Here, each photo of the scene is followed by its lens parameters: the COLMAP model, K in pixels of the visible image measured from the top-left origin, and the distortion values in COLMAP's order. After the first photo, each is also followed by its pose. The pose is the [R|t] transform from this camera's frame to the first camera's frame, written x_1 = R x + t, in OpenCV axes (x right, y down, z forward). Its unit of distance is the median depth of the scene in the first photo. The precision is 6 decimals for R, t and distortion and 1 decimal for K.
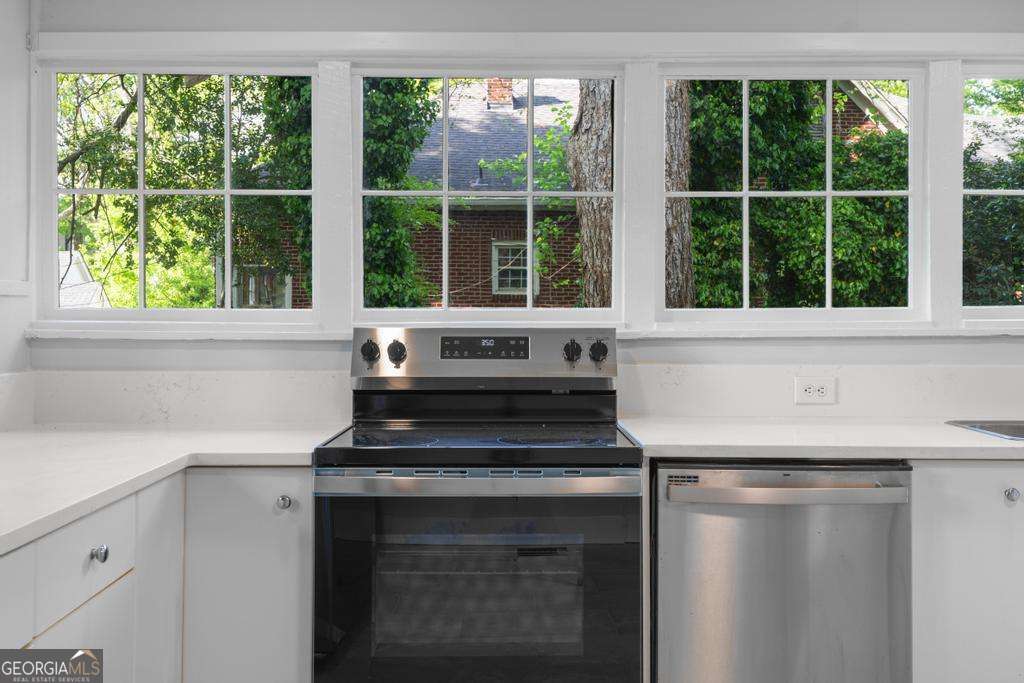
lens RADIAL K [[1035.4, 0, 524.5], [0, 1035.4, 295.3], [0, 0, 1]] dist [-0.003159, 0.000000]
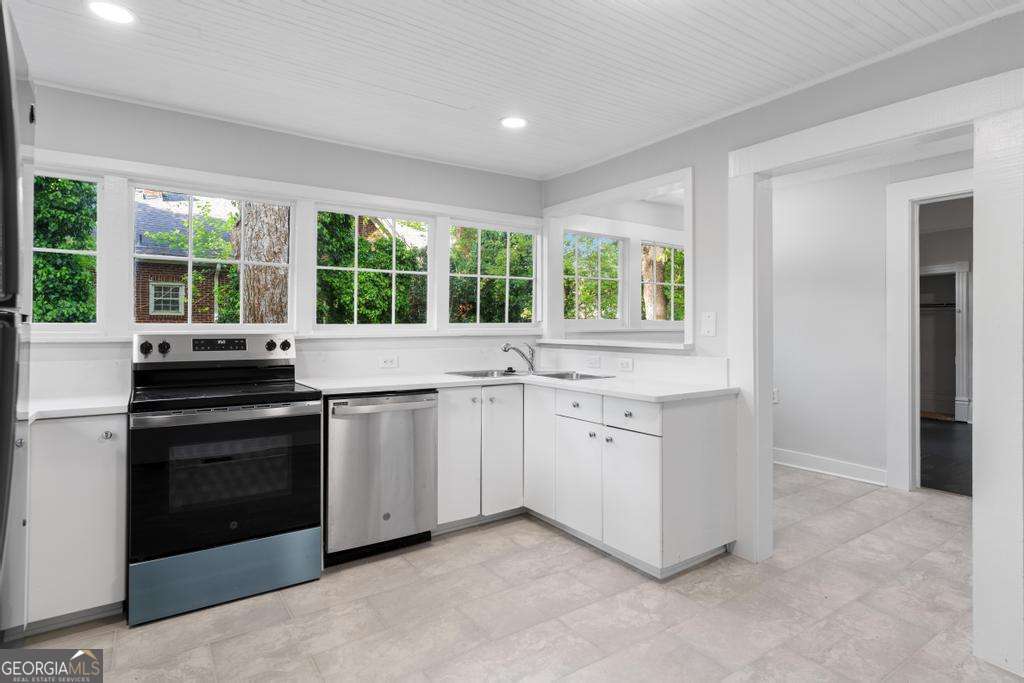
lens RADIAL K [[543.1, 0, 513.3], [0, 543.1, 331.7], [0, 0, 1]] dist [-0.000541, -0.000582]
pose [[0.834589, -0.004110, 0.550858, -0.127556], [-0.010499, 0.999672, 0.023366, -0.000921], [-0.550773, -0.025284, 0.834272, -0.097583]]
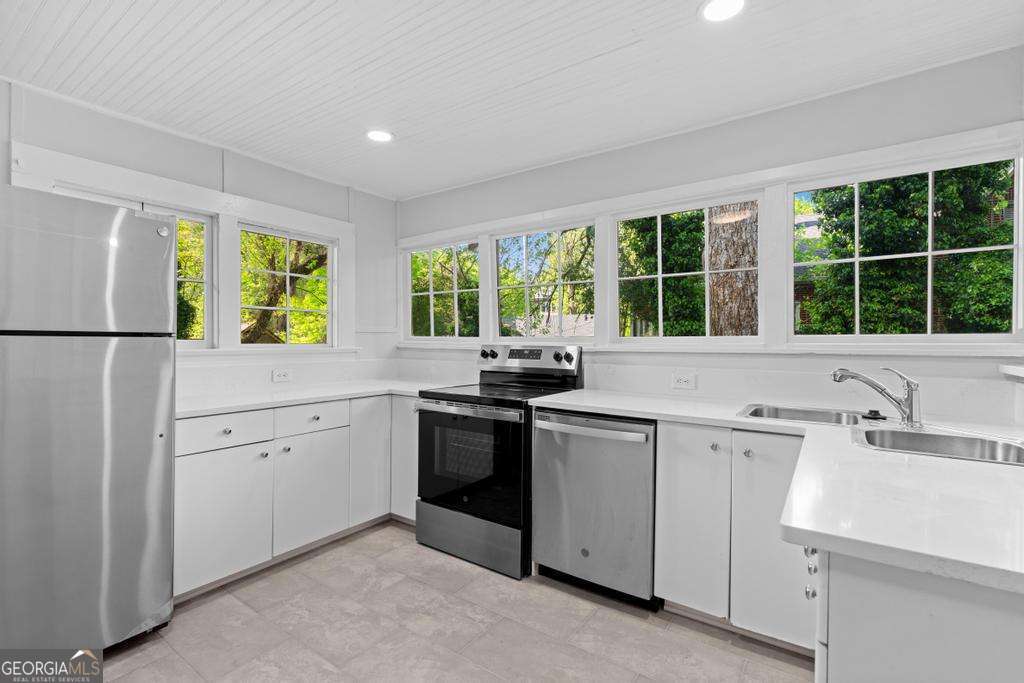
lens RADIAL K [[464.3, 0, 509.3], [0, 464.3, 344.7], [0, 0, 1]] dist [-0.012394, -0.000277]
pose [[0.795930, 0.008599, -0.605328, 0.517065], [0.008220, 0.999653, 0.025008, 0.004097], [0.605333, -0.024881, 0.795583, 0.160380]]
